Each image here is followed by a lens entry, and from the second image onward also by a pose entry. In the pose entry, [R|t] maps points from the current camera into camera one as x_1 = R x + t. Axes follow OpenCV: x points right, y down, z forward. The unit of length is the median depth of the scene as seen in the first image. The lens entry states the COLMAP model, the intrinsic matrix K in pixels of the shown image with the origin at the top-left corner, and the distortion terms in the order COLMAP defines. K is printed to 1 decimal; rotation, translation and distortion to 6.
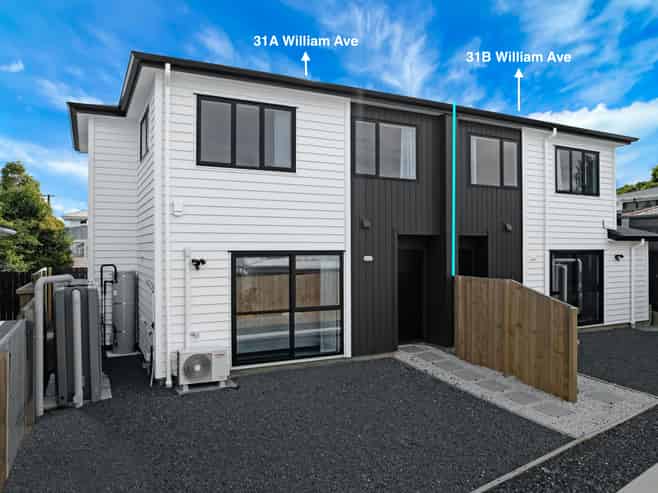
lens RADIAL K [[479.3, 0, 329.9], [0, 479.3, 262.6], [0, 0, 1]] dist [-0.070389, 0.057475]
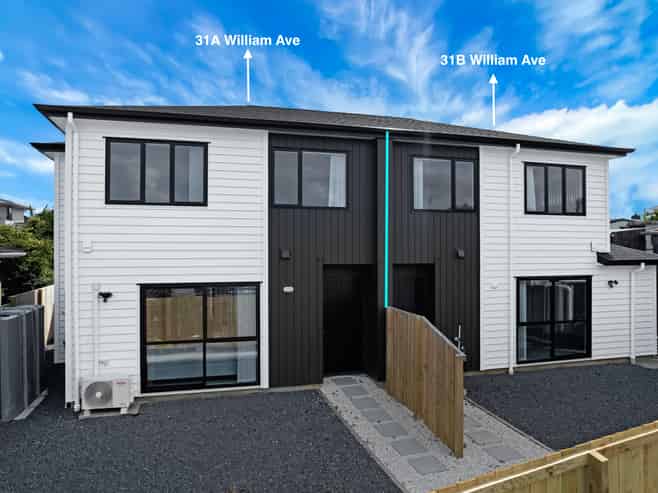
lens RADIAL K [[479.3, 0, 329.9], [0, 479.3, 262.6], [0, 0, 1]] dist [-0.070389, 0.057475]
pose [[0.983188, 0.004601, -0.182538, 0.351412], [-0.005605, 0.999972, -0.004985, -0.060463], [0.182510, 0.005924, 0.983186, 0.041248]]
